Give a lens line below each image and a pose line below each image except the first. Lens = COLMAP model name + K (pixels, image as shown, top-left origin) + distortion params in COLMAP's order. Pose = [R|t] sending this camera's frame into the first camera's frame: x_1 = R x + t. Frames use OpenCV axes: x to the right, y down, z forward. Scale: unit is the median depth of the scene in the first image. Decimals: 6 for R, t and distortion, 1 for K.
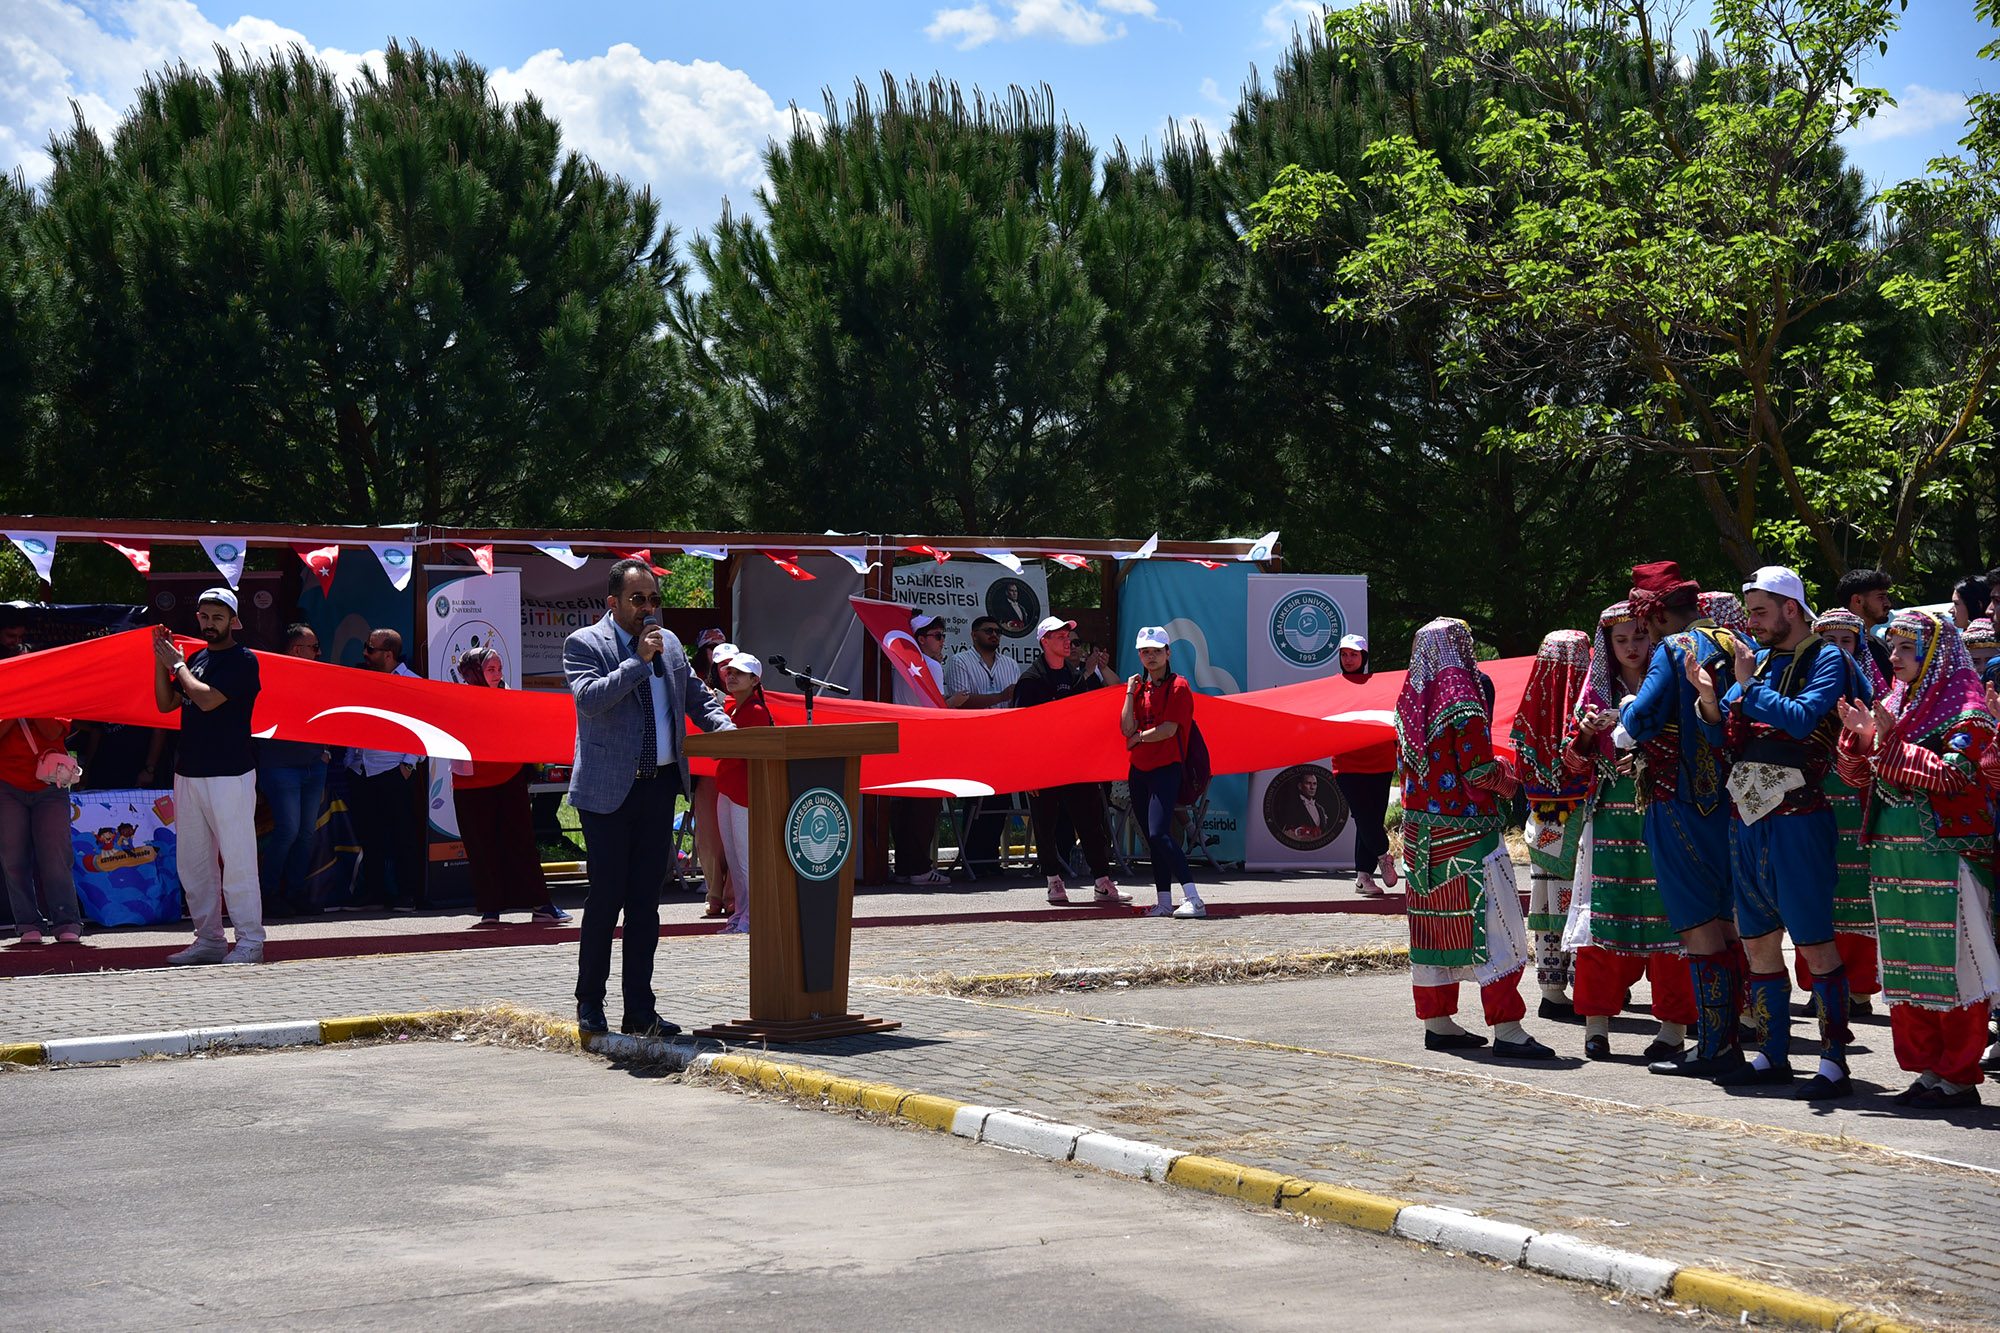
lens RADIAL K [[3731.0, 0, 999.9], [0, 3731.0, 665.9], [0, 0, 1]] dist [-0.006051, 0.000000]
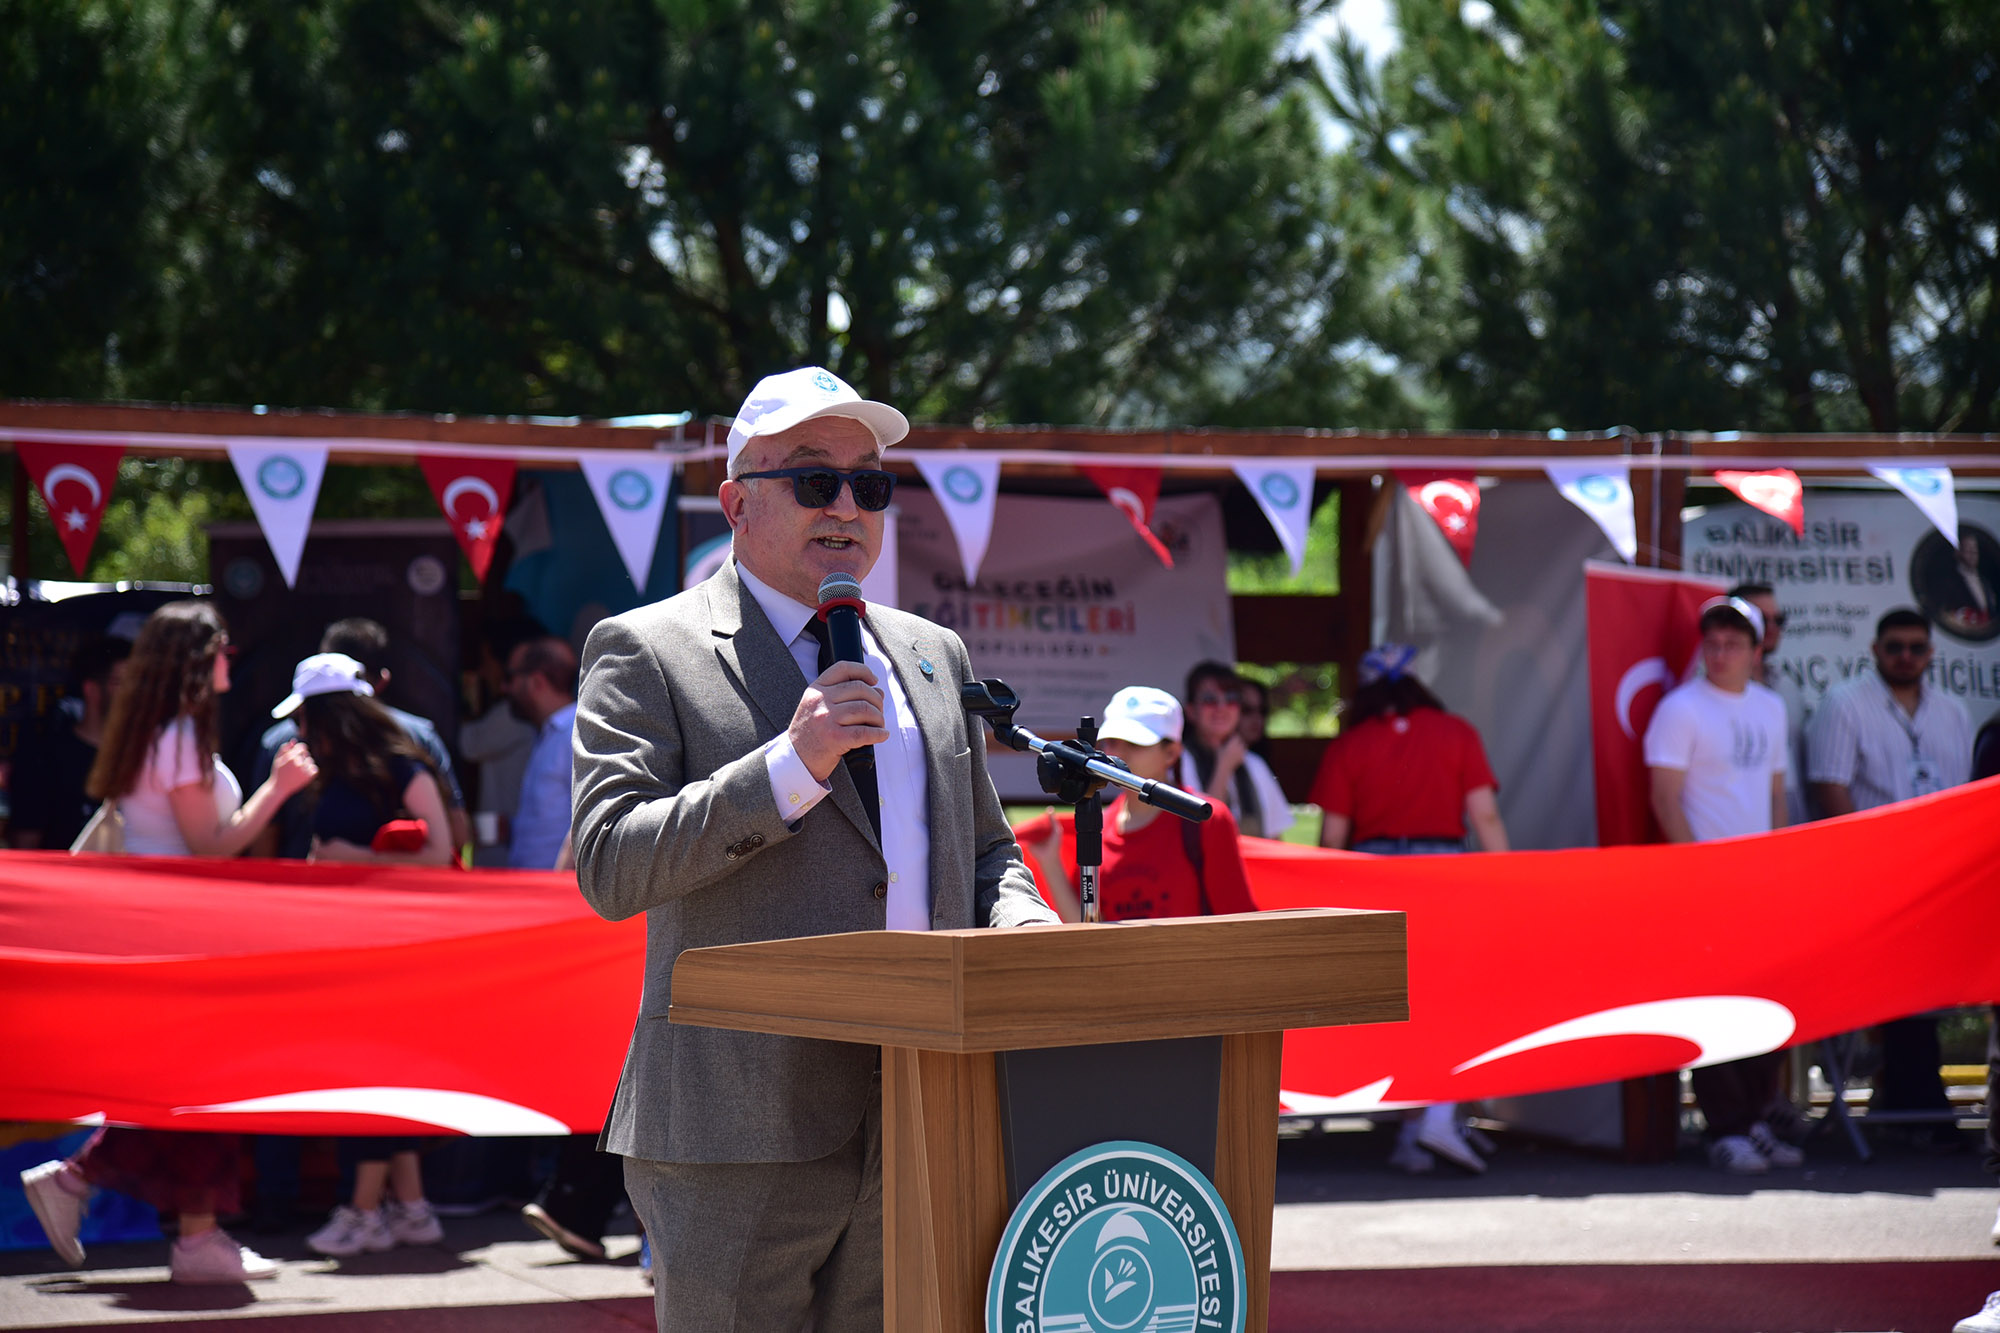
lens RADIAL K [[4980.5, 0, 1000.3], [0, 4980.5, 668.1], [0, 0, 1]] dist [0.530812, 0.000000]
pose [[0.981923, -0.007095, -0.189145, 0.007004], [0.006122, 0.999965, -0.005731, -0.000713], [0.189179, 0.004469, 0.981932, 0.277121]]
